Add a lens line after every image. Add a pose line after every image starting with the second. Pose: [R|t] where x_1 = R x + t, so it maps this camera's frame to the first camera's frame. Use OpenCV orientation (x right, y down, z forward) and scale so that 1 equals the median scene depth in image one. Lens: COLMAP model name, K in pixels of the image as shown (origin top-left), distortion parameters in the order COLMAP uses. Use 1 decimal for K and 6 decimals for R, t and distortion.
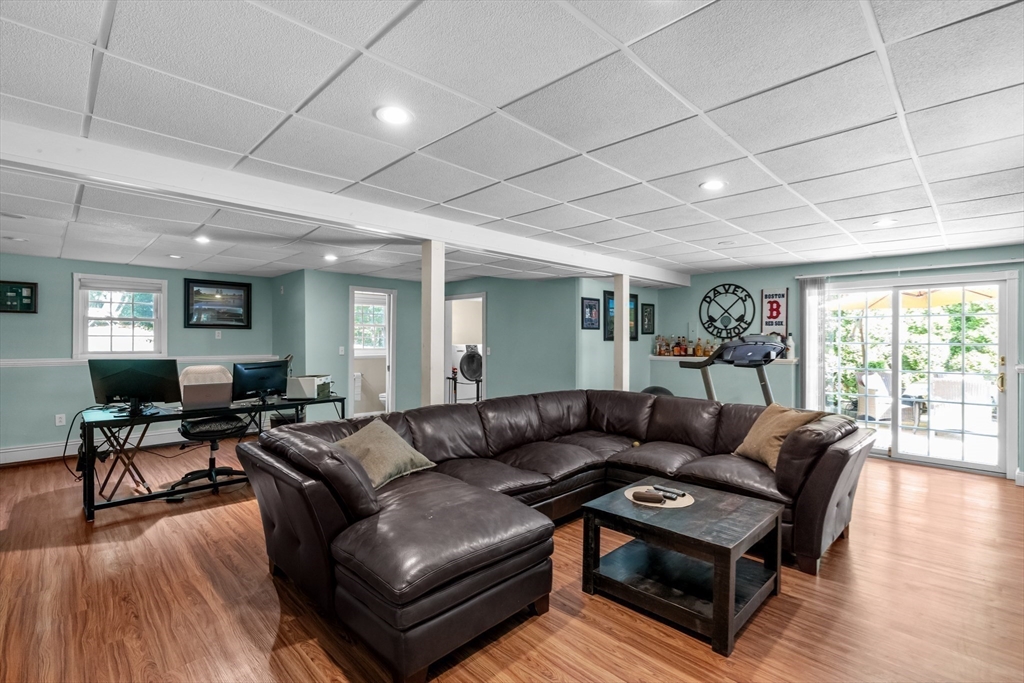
lens RADIAL K [[469.3, 0, 513.1], [0, 469.3, 335.6], [0, 0, 1]] dist [-0.004047, 0.000098]
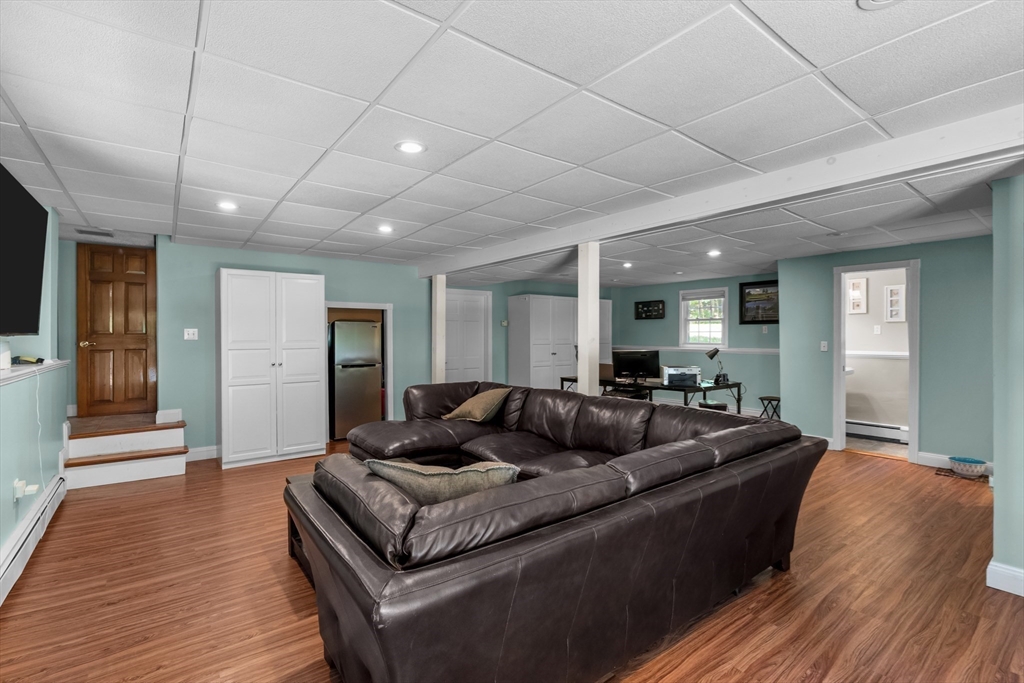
lens RADIAL K [[467.9, 0, 514.6], [0, 467.9, 328.0], [0, 0, 1]] dist [0.001626, 0.000144]
pose [[-0.132802, -0.017833, -0.990982, 0.554042], [0.010273, 0.999760, -0.019368, 0.009482], [0.991089, -0.012752, -0.132587, 0.579644]]
